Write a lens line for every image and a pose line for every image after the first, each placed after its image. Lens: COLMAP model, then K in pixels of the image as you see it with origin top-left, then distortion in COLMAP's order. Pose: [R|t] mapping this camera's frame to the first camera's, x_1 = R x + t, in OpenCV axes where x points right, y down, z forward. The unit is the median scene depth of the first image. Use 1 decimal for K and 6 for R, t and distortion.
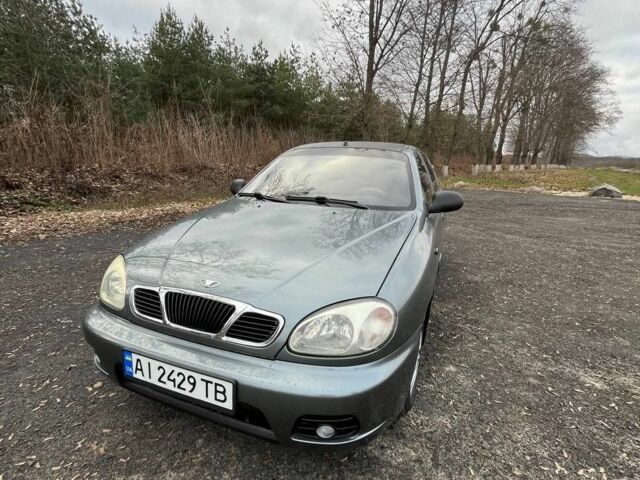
lens RADIAL K [[346.0, 0, 319.4], [0, 346.0, 237.5], [0, 0, 1]] dist [-0.003941, 0.000579]
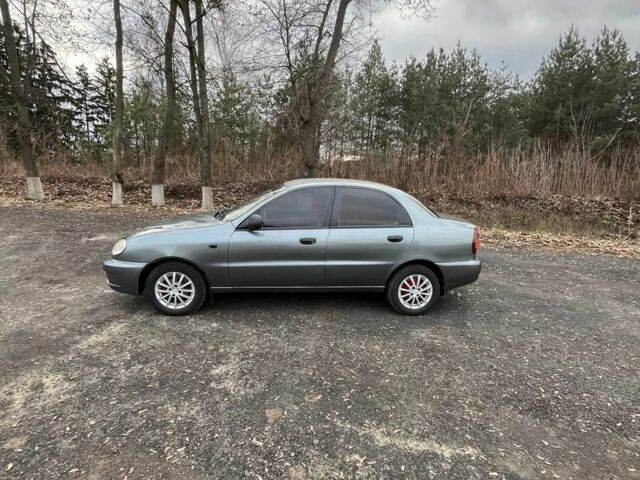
lens RADIAL K [[346.0, 0, 319.4], [0, 346.0, 237.5], [0, 0, 1]] dist [-0.003941, 0.000579]
pose [[0.462295, 0.160878, -0.872010, 0.257868], [-0.224492, 0.972601, 0.060422, -0.027428], [0.857839, 0.167826, 0.485744, 0.079481]]
